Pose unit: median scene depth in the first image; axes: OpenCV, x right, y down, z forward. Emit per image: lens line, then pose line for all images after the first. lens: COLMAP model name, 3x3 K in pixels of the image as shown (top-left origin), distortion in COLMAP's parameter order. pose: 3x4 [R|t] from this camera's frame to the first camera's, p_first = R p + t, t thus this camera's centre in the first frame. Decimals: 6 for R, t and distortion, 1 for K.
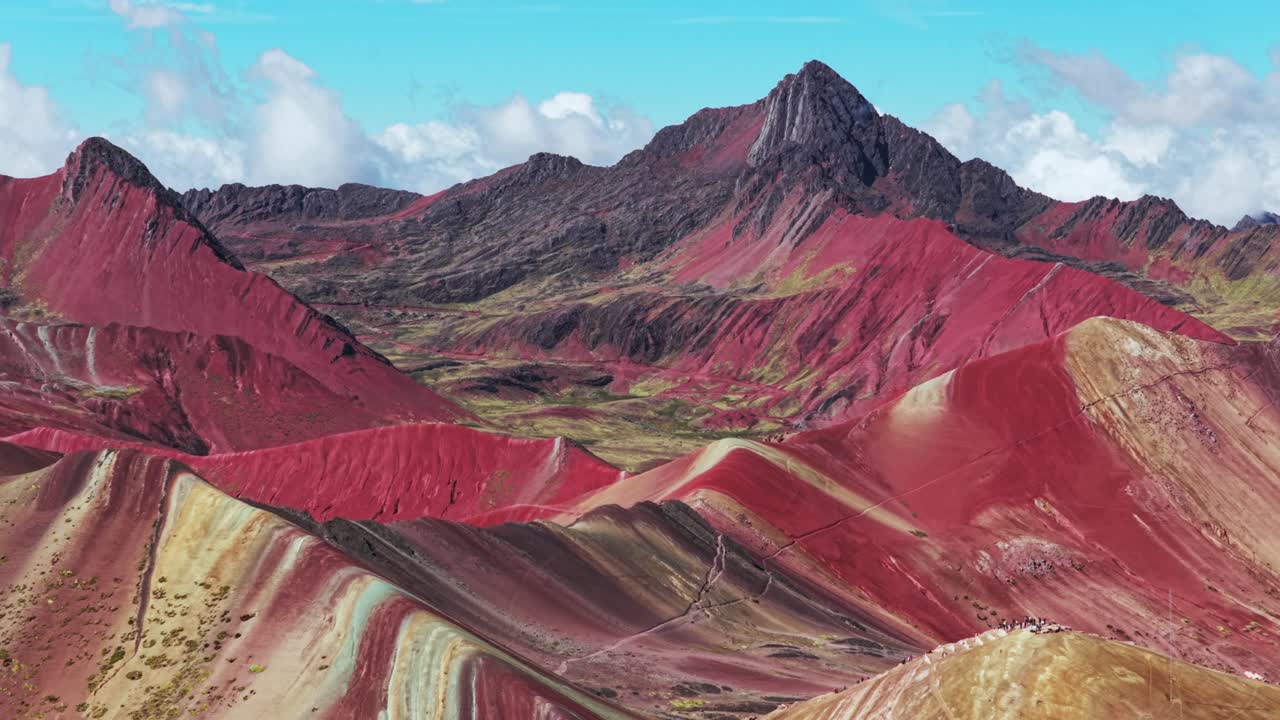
lens RADIAL K [[3221.2, 0, 640.0], [0, 3221.2, 360.0], [0, 0, 1]] dist [-0.200095, 0.620031]
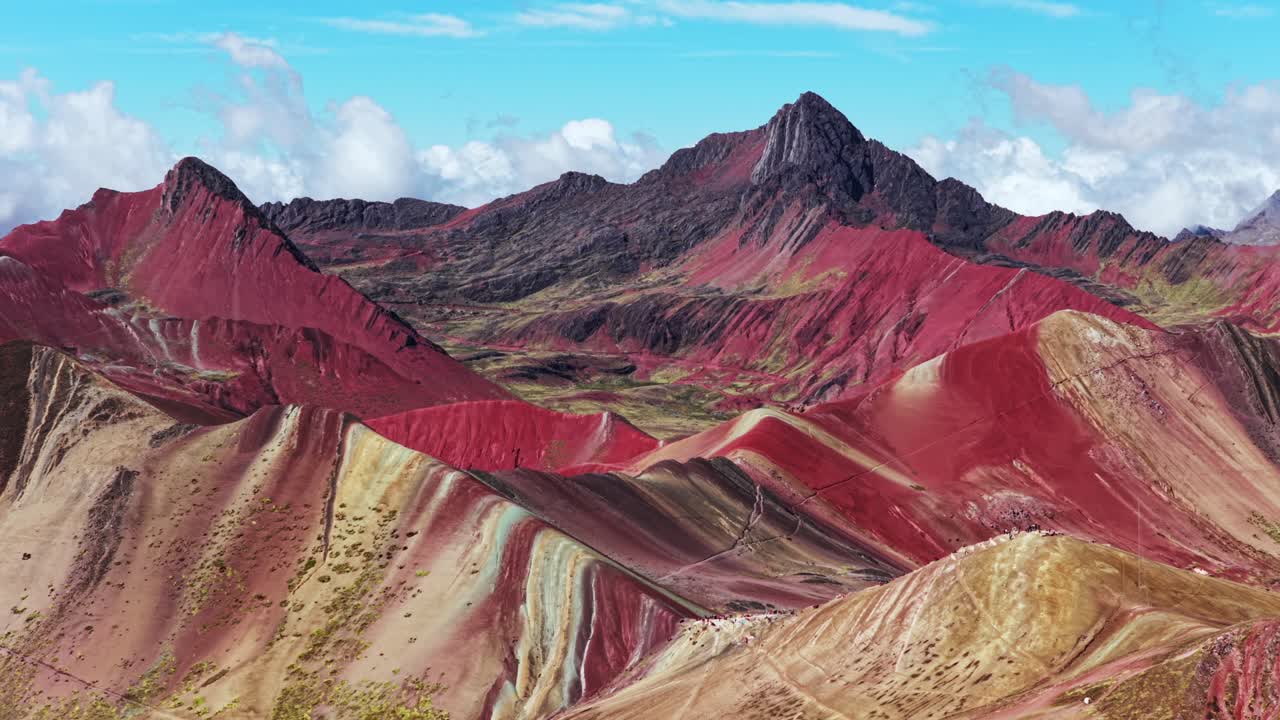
lens RADIAL K [[2877.3, 0, 640.0], [0, 2877.3, 360.0], [0, 0, 1]] dist [-0.218959, 1.022837]
pose [[0.999996, 0.002818, -0.000569, -0.015074], [-0.002818, 0.999996, 0.000978, 0.004609], [0.000572, -0.000976, 0.999999, -0.068548]]
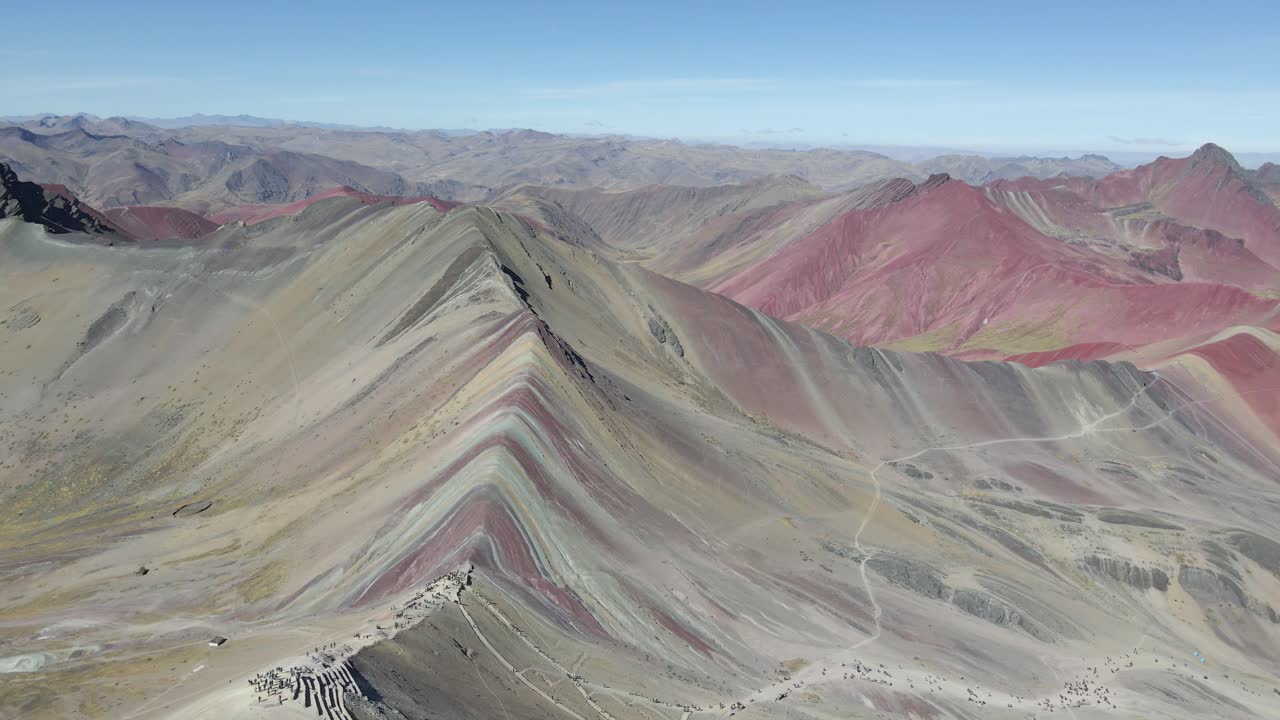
lens RADIAL K [[930.6, 0, 658.6], [0, 930.6, 362.6], [0, 0, 1]] dist [0.036690, 0.001776]
pose [[0.701437, 0.191981, -0.686389, 0.144411], [-0.076669, 0.977776, 0.195132, -0.028209], [0.708596, -0.084248, 0.700567, 0.348408]]
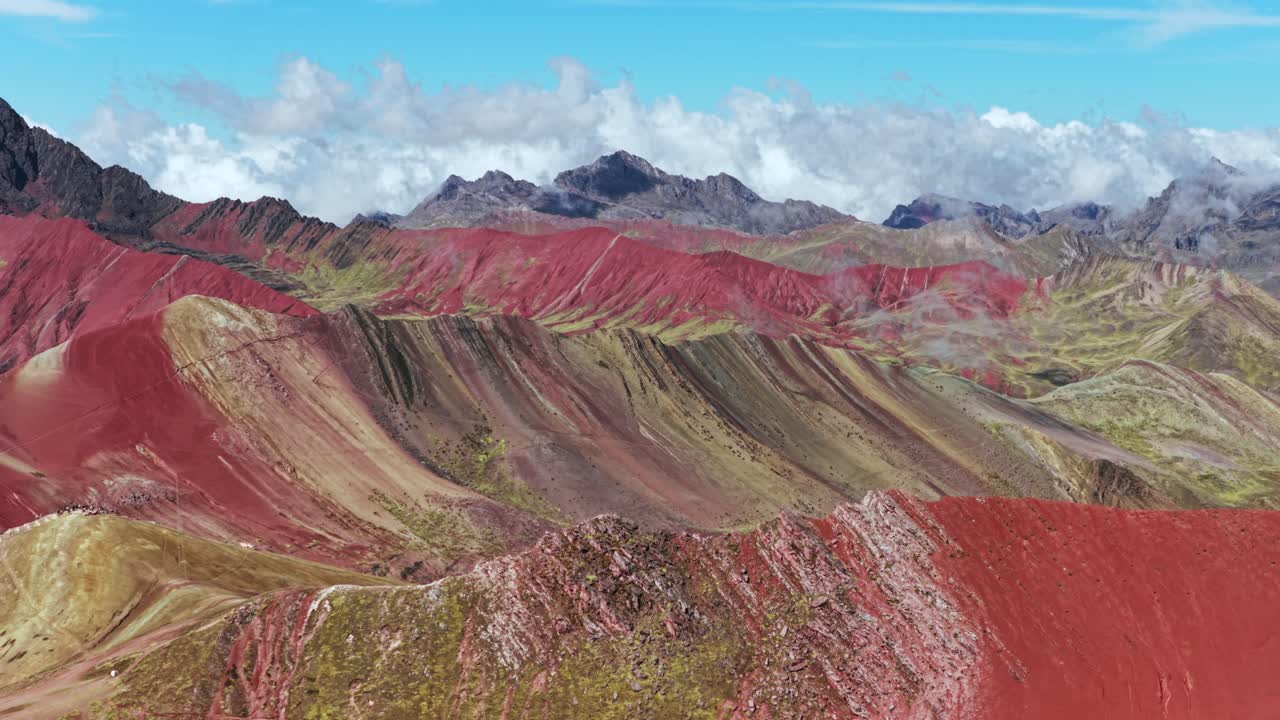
lens RADIAL K [[2877.3, 0, 640.0], [0, 2877.3, 360.0], [0, 0, 1]] dist [-0.218959, 1.022837]
pose [[0.961120, -0.016125, 0.275659, 0.007800], [0.014704, 0.999866, 0.007222, 0.005673], [-0.275739, -0.002888, 0.961228, -0.083157]]
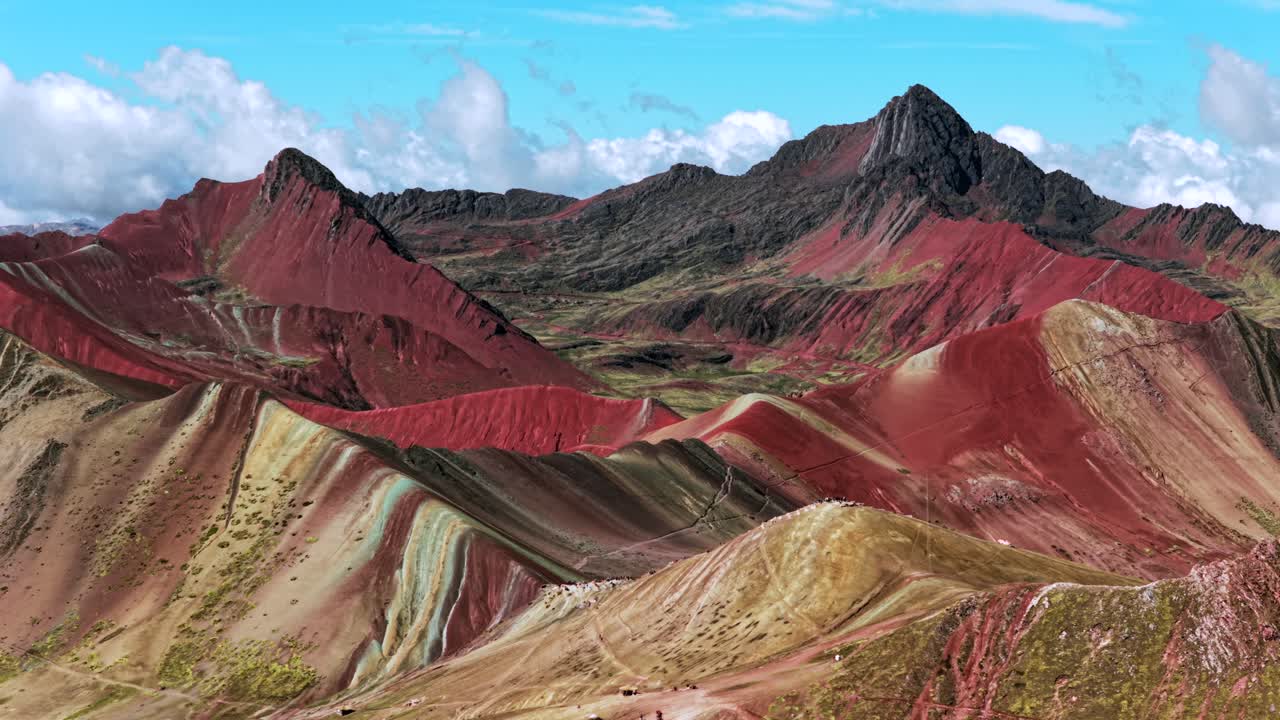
lens RADIAL K [[2877.3, 0, 640.0], [0, 2877.3, 360.0], [0, 0, 1]] dist [-0.218959, 1.022837]
pose [[0.998315, 0.008069, -0.057467, 0.042148], [-0.007842, 0.999961, 0.004174, 0.006387], [0.057498, -0.003716, 0.998339, -0.098453]]
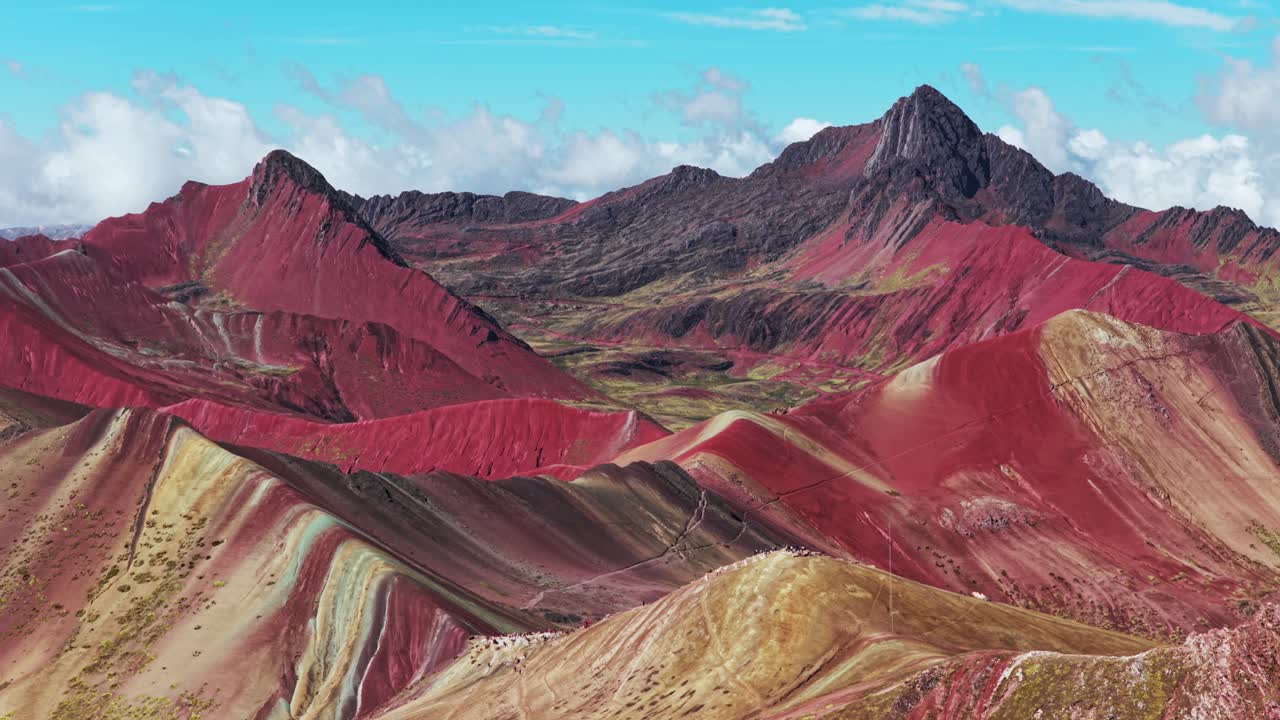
lens RADIAL K [[2877.3, 0, 640.0], [0, 2877.3, 360.0], [0, 0, 1]] dist [-0.218959, 1.022837]
pose [[0.998012, 0.008437, -0.062454, 0.051996], [-0.008223, 0.999959, 0.003679, 0.002181], [0.062482, -0.003158, 0.998041, -0.042219]]
